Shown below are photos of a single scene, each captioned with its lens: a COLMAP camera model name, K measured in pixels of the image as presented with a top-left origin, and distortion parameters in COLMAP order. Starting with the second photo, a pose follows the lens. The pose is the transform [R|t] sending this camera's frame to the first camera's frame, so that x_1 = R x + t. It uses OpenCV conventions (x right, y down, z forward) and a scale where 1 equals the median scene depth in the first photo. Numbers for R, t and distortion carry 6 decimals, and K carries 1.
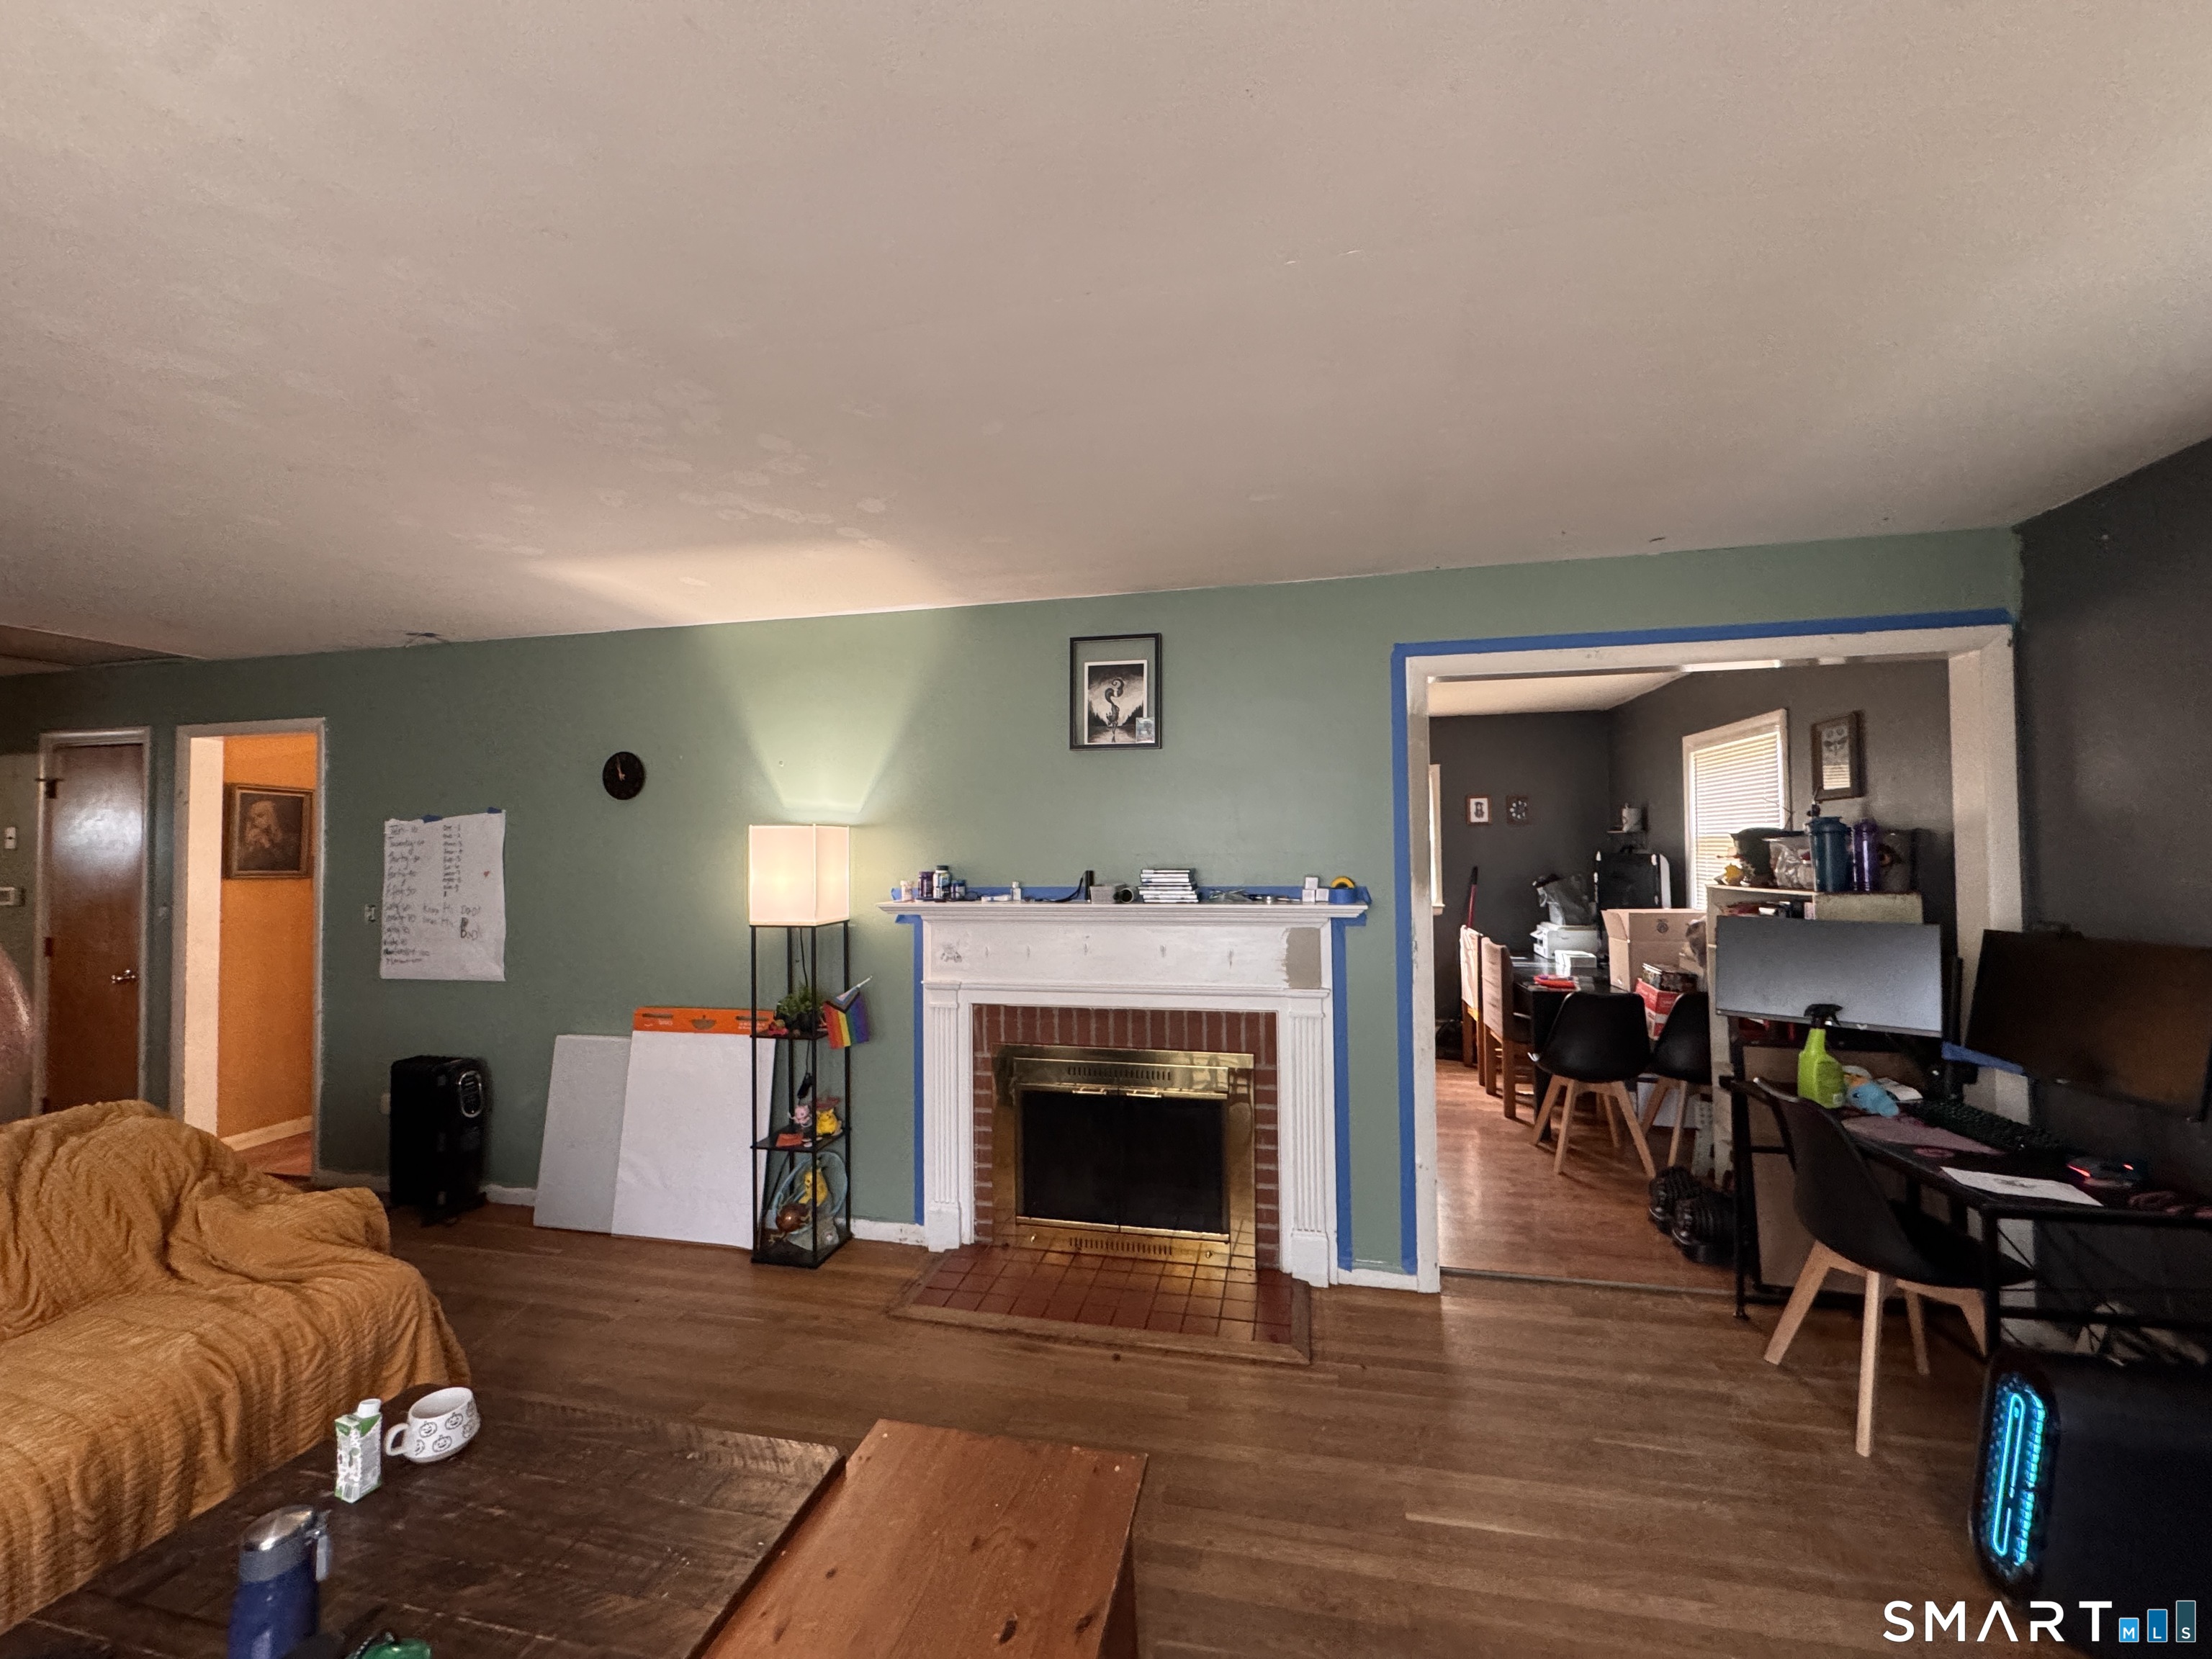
lens RADIAL K [[881.5, 0, 1107.1], [0, 881.5, 827.7], [0, 0, 1]] dist [-0.004136, 0.001005]
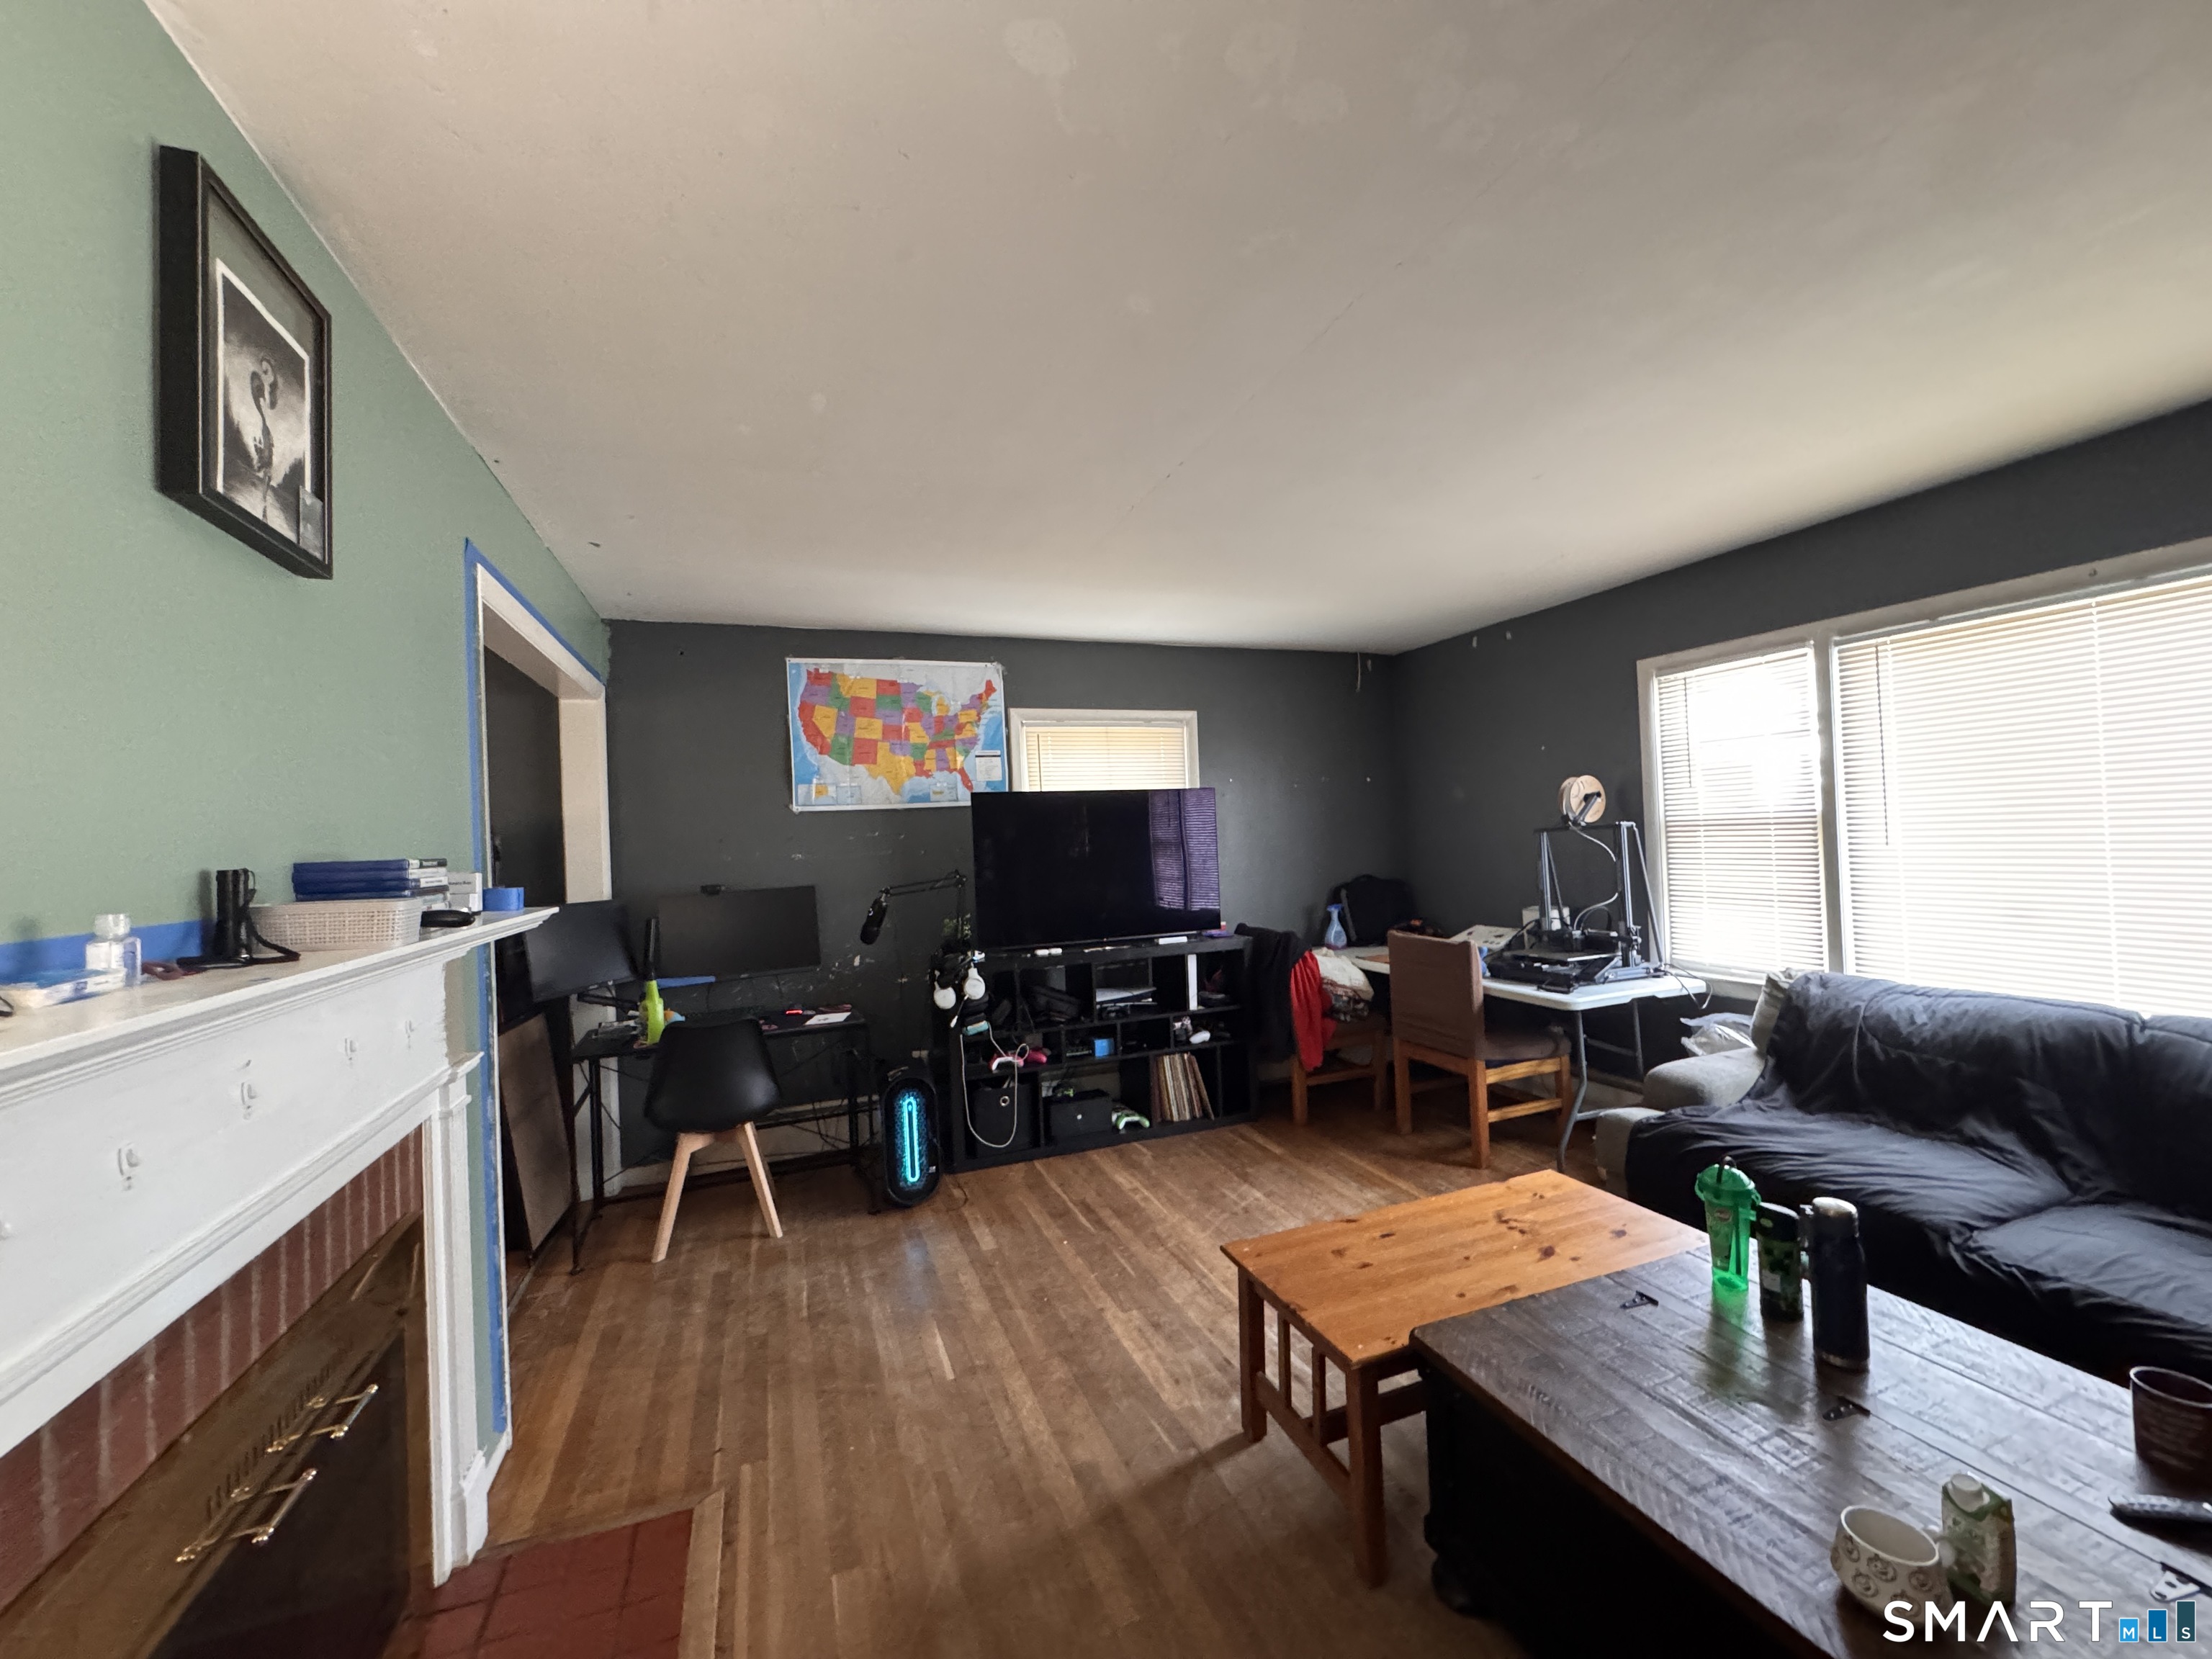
lens RADIAL K [[881.5, 0, 1105.7], [0, 881.5, 826.2], [0, 0, 1]] dist [-0.004136, 0.001005]
pose [[-0.544974, 0.042029, 0.837399, -0.565217], [0.025419, 0.999112, -0.033603, 0.060248], [-0.838067, 0.002973, -0.545559, 1.044161]]
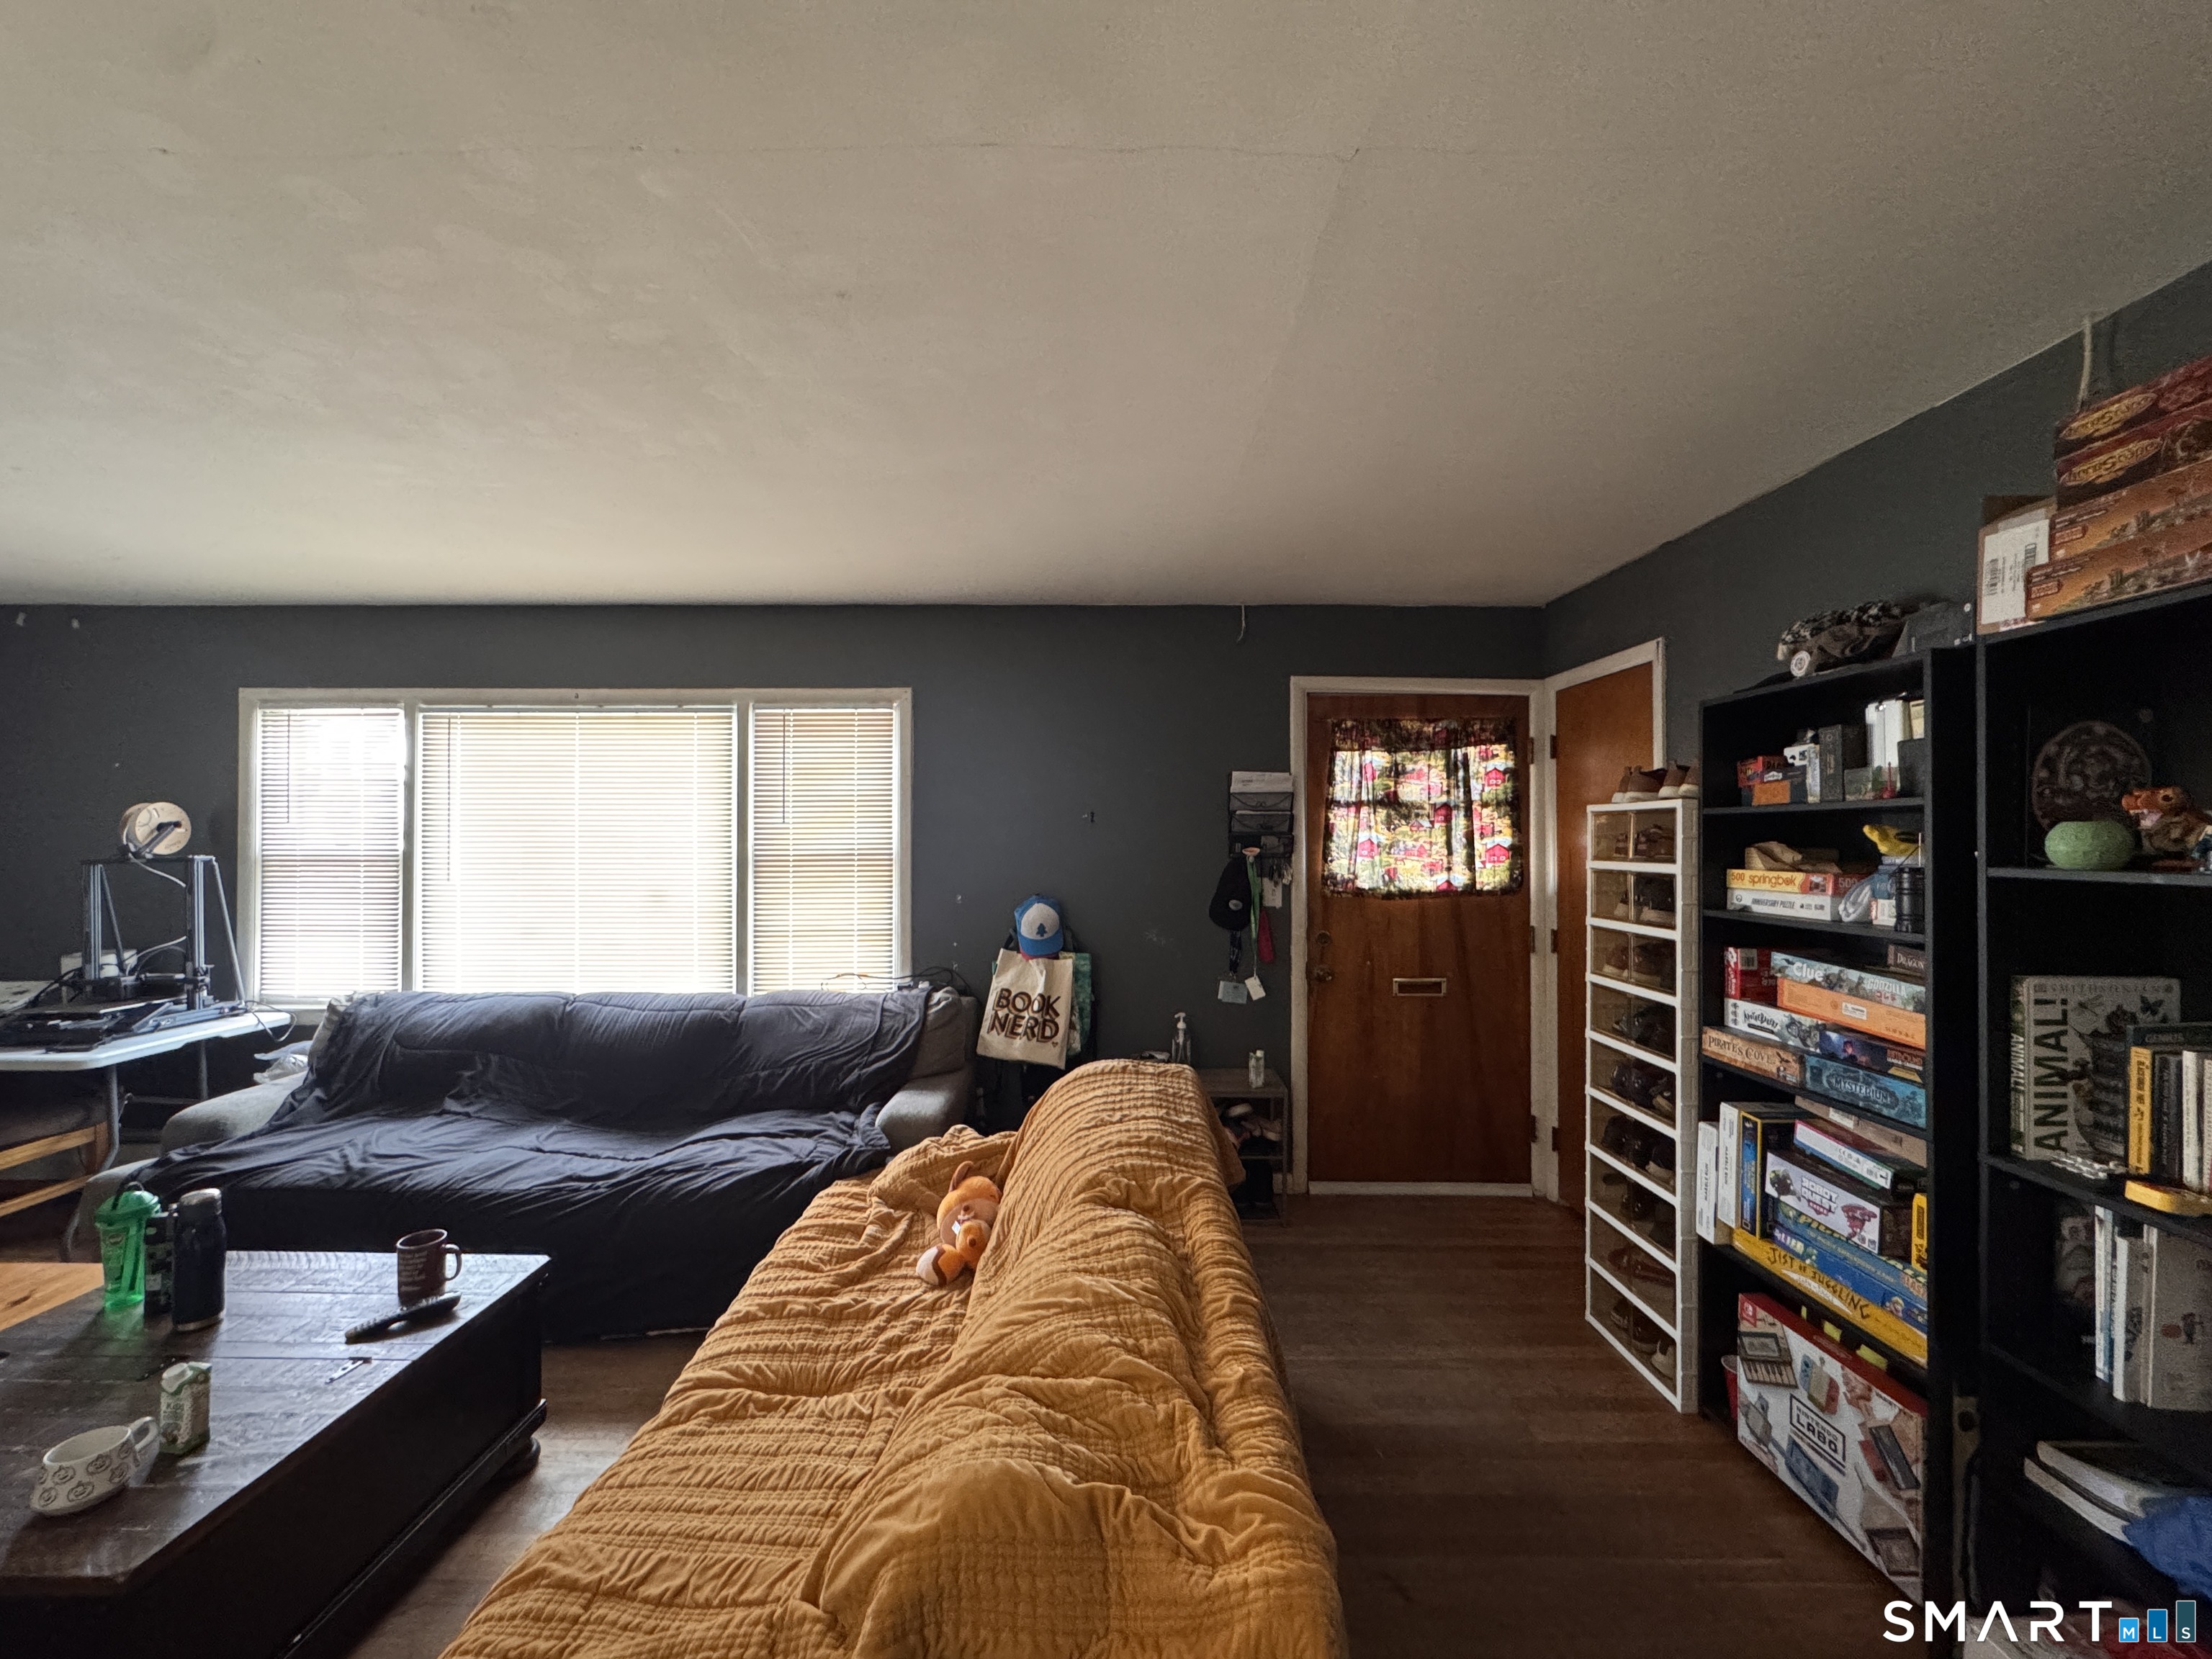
lens RADIAL K [[881.5, 0, 1105.5], [0, 881.5, 827.2], [0, 0, 1]] dist [-0.004136, 0.001005]
pose [[-0.977563, 0.007489, -0.210510, -0.869174], [0.013982, 0.999471, -0.029373, 0.043465], [0.210179, -0.031657, -0.977150, 1.156658]]
